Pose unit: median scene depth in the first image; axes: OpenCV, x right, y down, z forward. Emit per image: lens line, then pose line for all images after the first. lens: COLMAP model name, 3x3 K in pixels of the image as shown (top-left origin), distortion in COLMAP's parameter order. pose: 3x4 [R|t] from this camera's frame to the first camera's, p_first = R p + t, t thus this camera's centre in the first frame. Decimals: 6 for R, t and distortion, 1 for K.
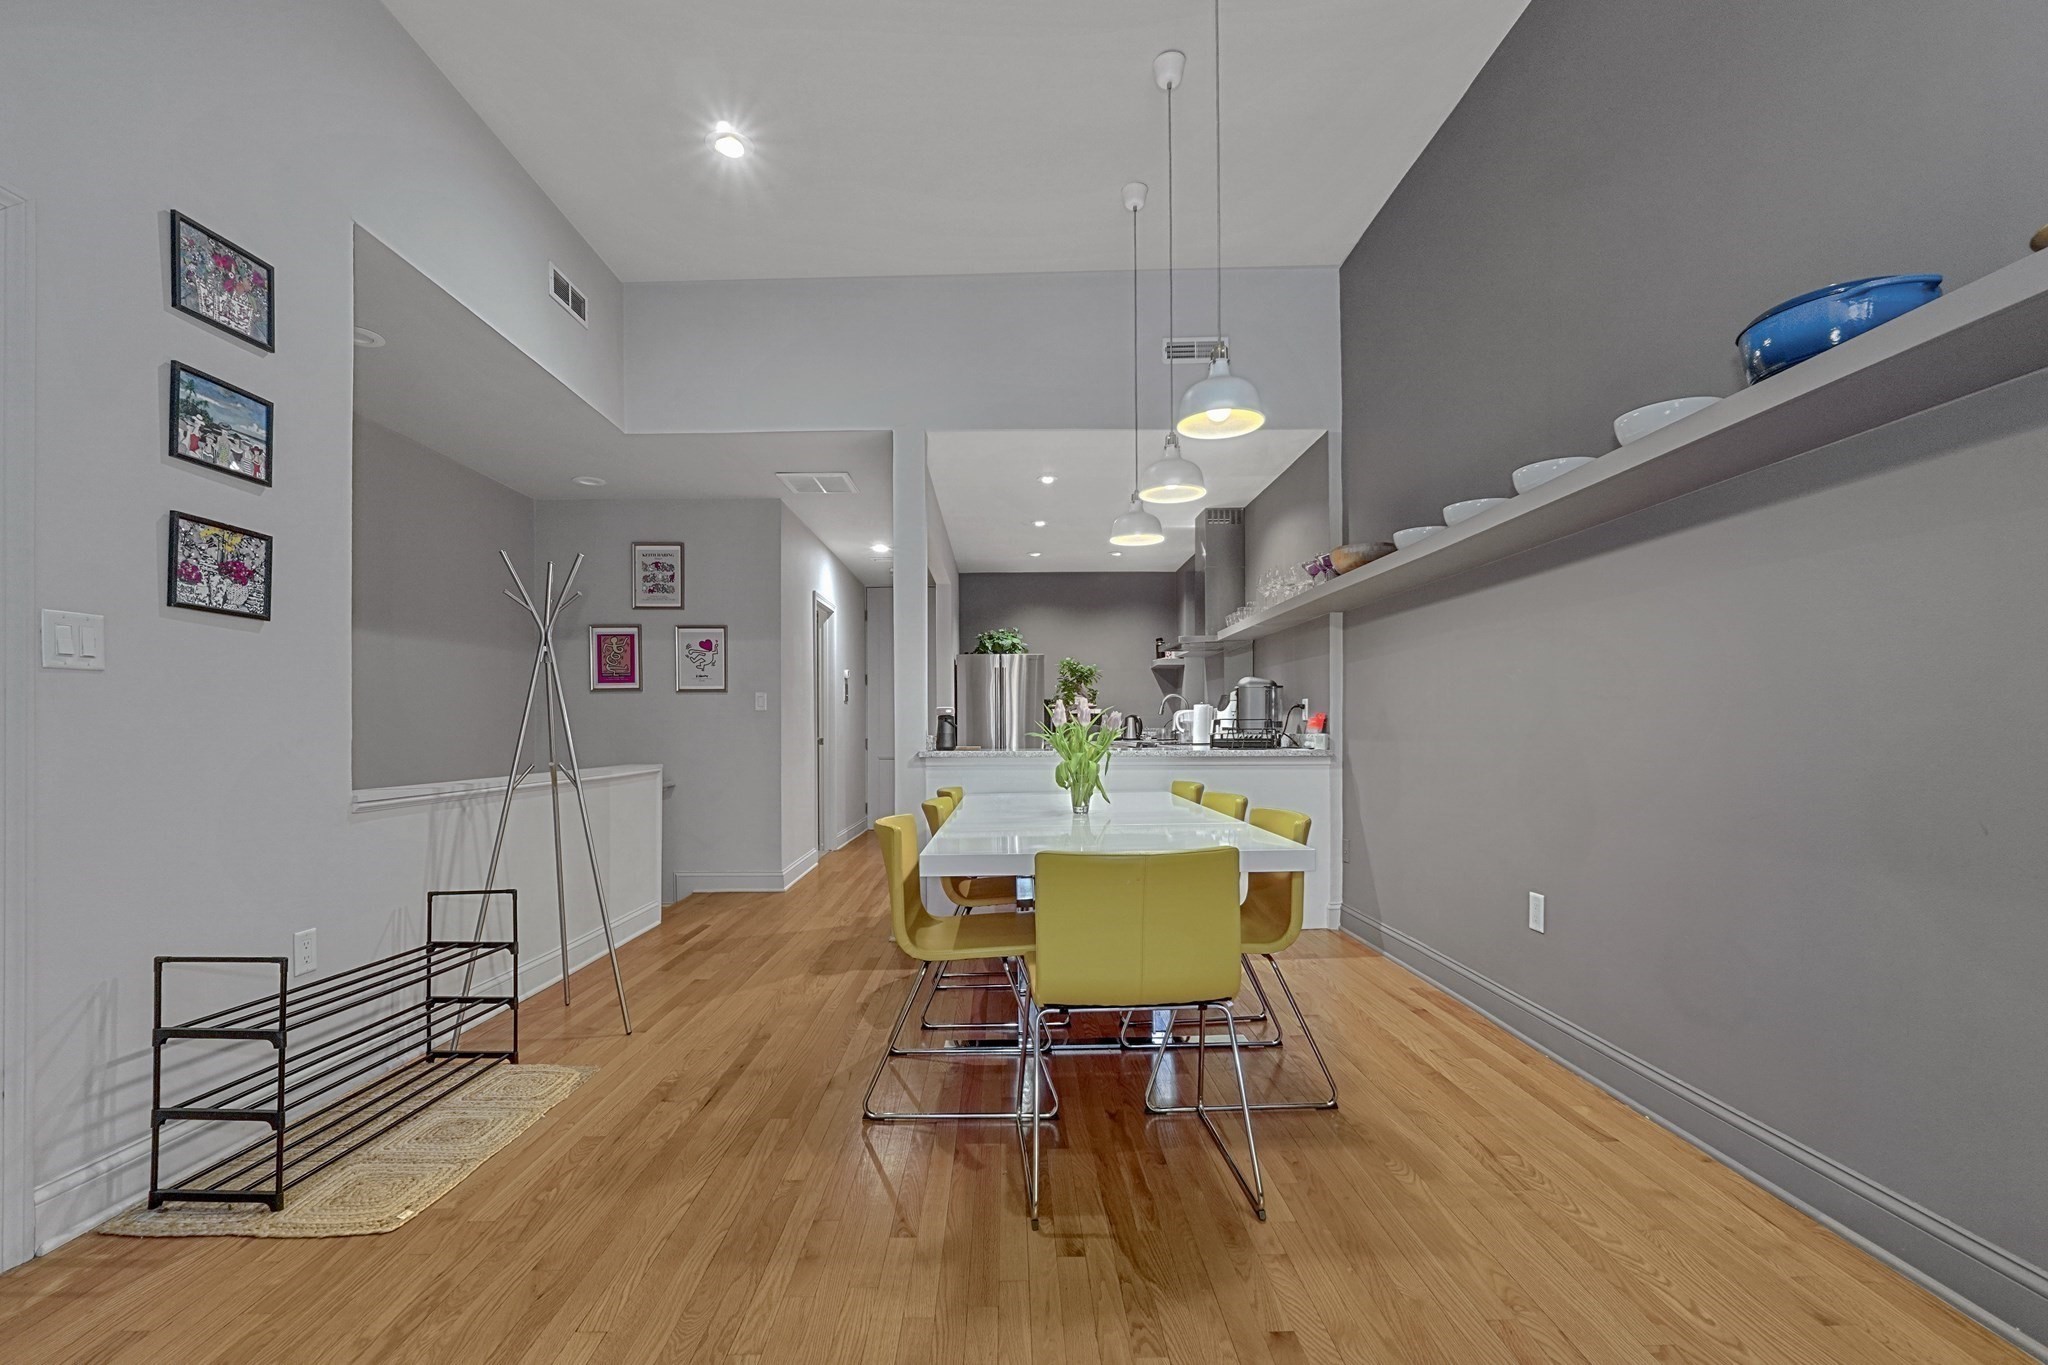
lens RADIAL K [[887.0, 0, 1031.5], [0, 887.0, 738.9], [0, 0, 1]] dist [0.001288, 0.000775]
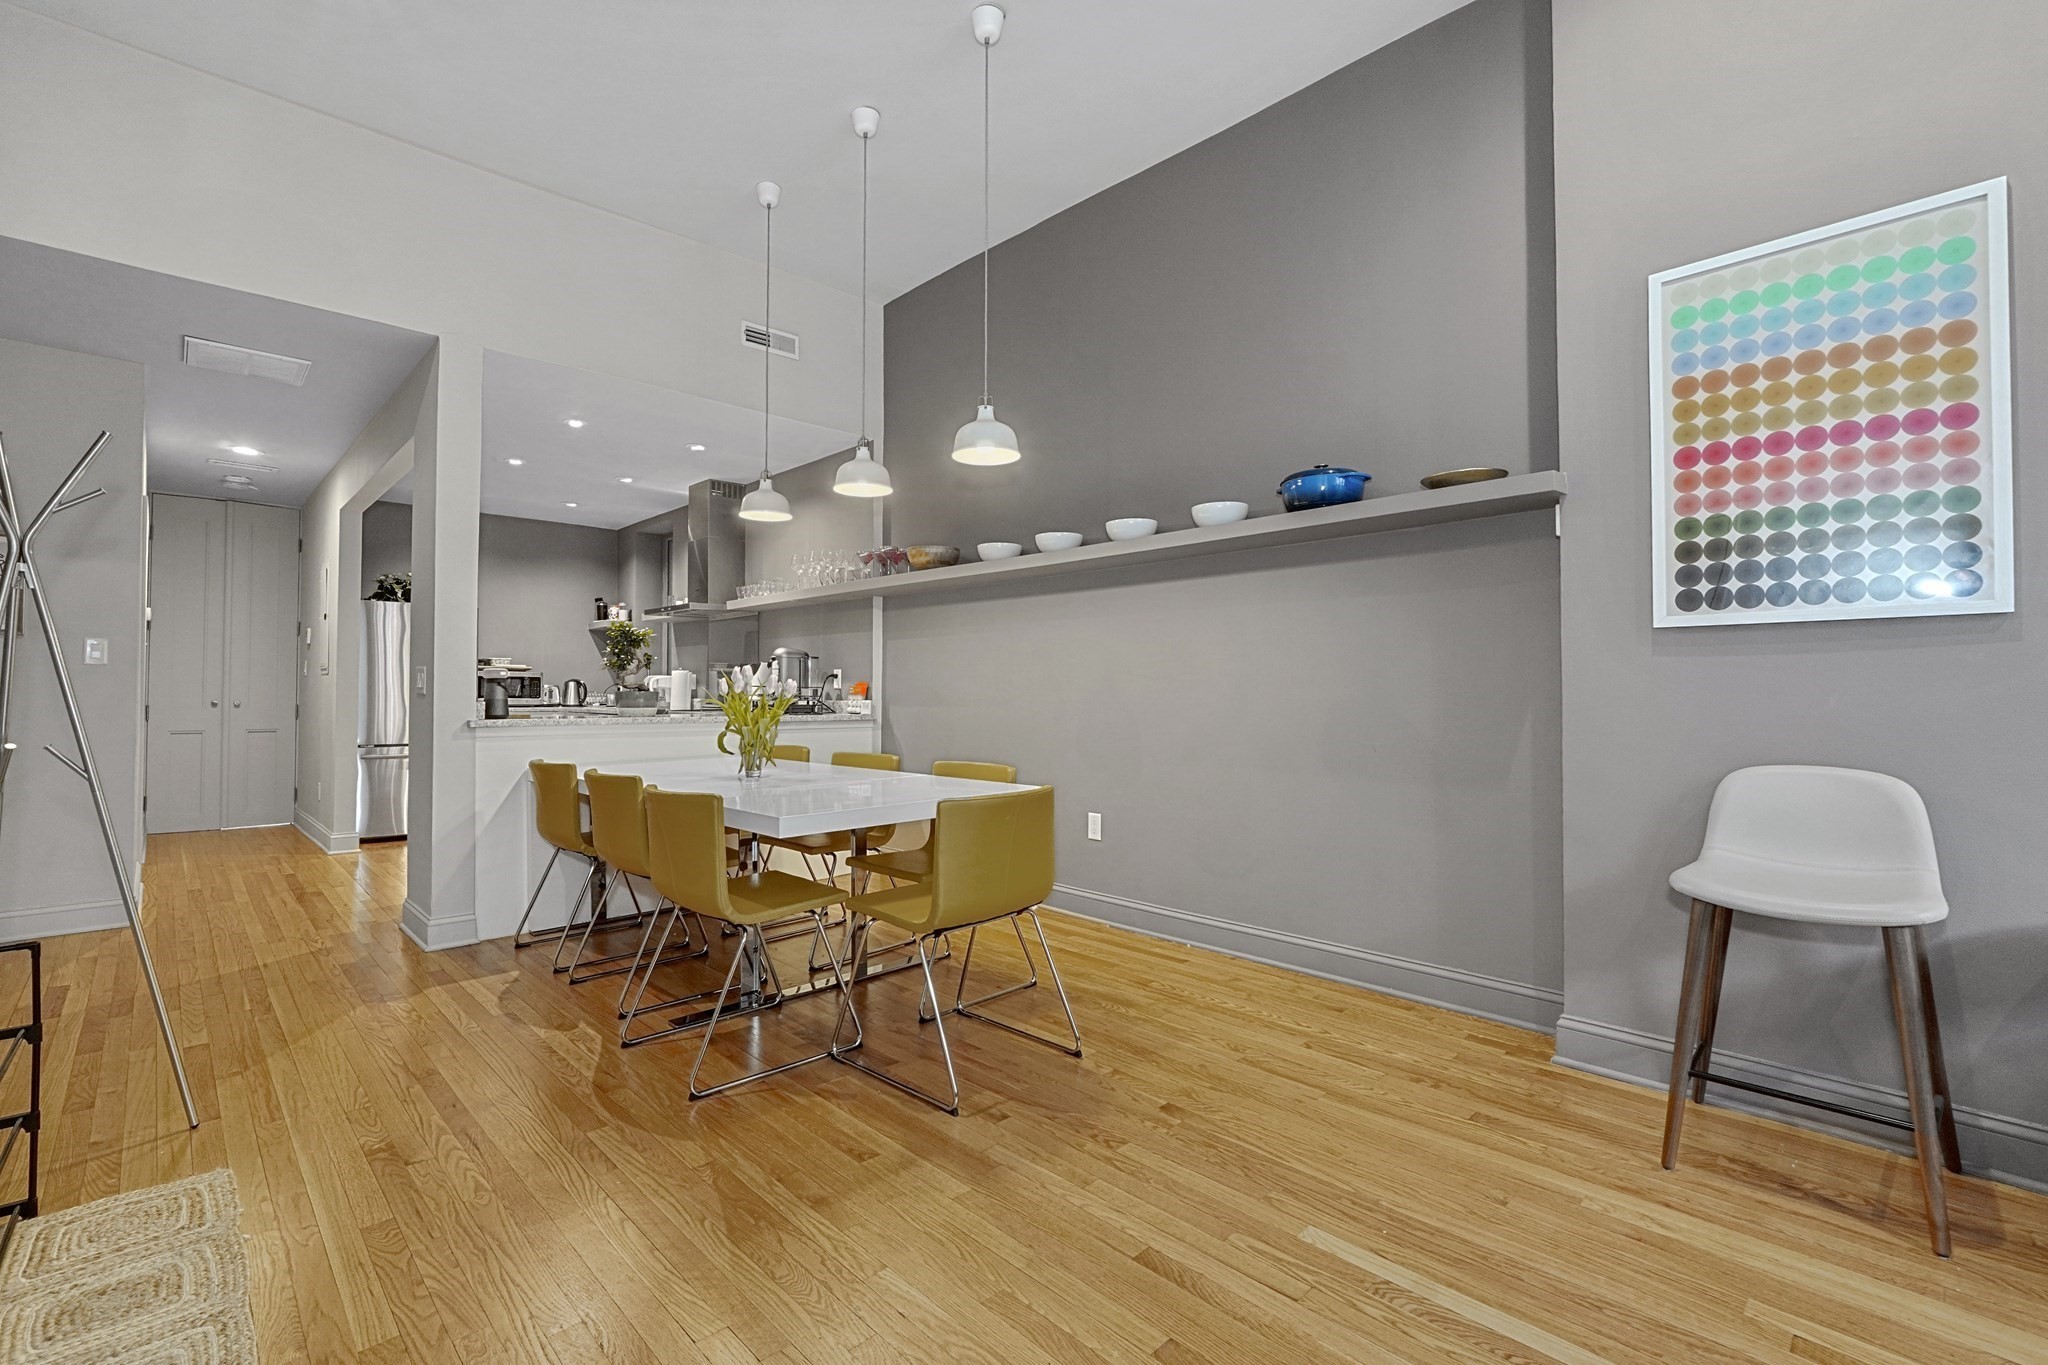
lens RADIAL K [[876.2, 0, 1024.0], [0, 876.2, 682.5], [0, 0, 1]] dist [-0.000818, 0.000145]
pose [[0.730991, 0.016438, 0.682189, -0.398332], [0.000522, 0.999696, -0.024648, -0.001461], [-0.682387, 0.018374, 0.730760, 0.033785]]
